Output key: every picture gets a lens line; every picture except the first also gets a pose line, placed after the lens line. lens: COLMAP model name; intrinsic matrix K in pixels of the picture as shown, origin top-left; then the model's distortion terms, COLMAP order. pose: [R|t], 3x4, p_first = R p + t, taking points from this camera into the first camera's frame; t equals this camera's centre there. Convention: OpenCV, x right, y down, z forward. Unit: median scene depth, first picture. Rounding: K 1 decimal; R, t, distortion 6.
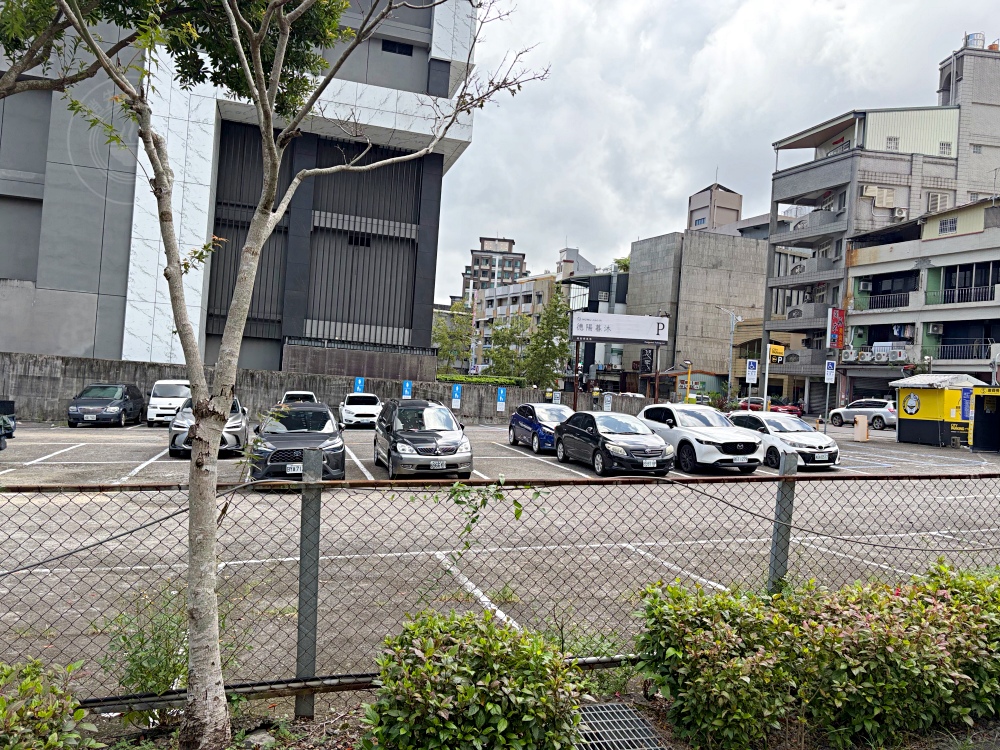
lens RADIAL K [[753.8, 0, 500.0], [0, 753.8, 375.0], [0, 0, 1]] dist [0.005396, -0.000239]
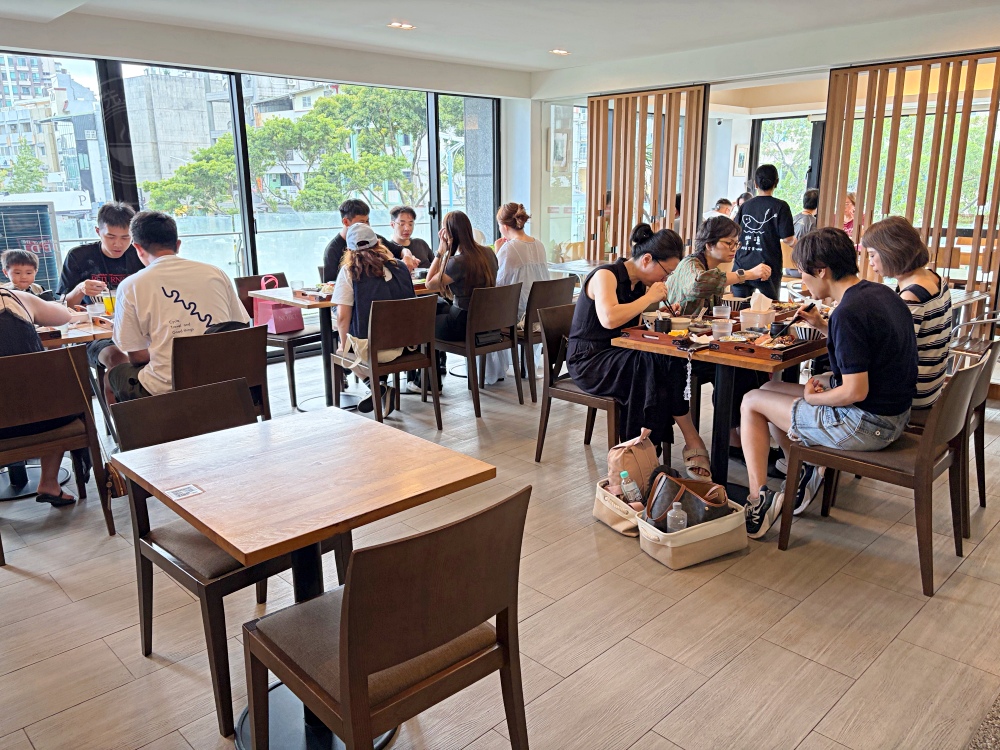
lens RADIAL K [[753.8, 0, 500.0], [0, 753.8, 375.0], [0, 0, 1]] dist [0.005396, -0.000239]
pose [[0.874026, -0.193239, 0.445799, 0.113220], [0.064586, 0.955575, 0.287583, -0.056474], [-0.481567, -0.222563, 0.847678, -0.282110]]
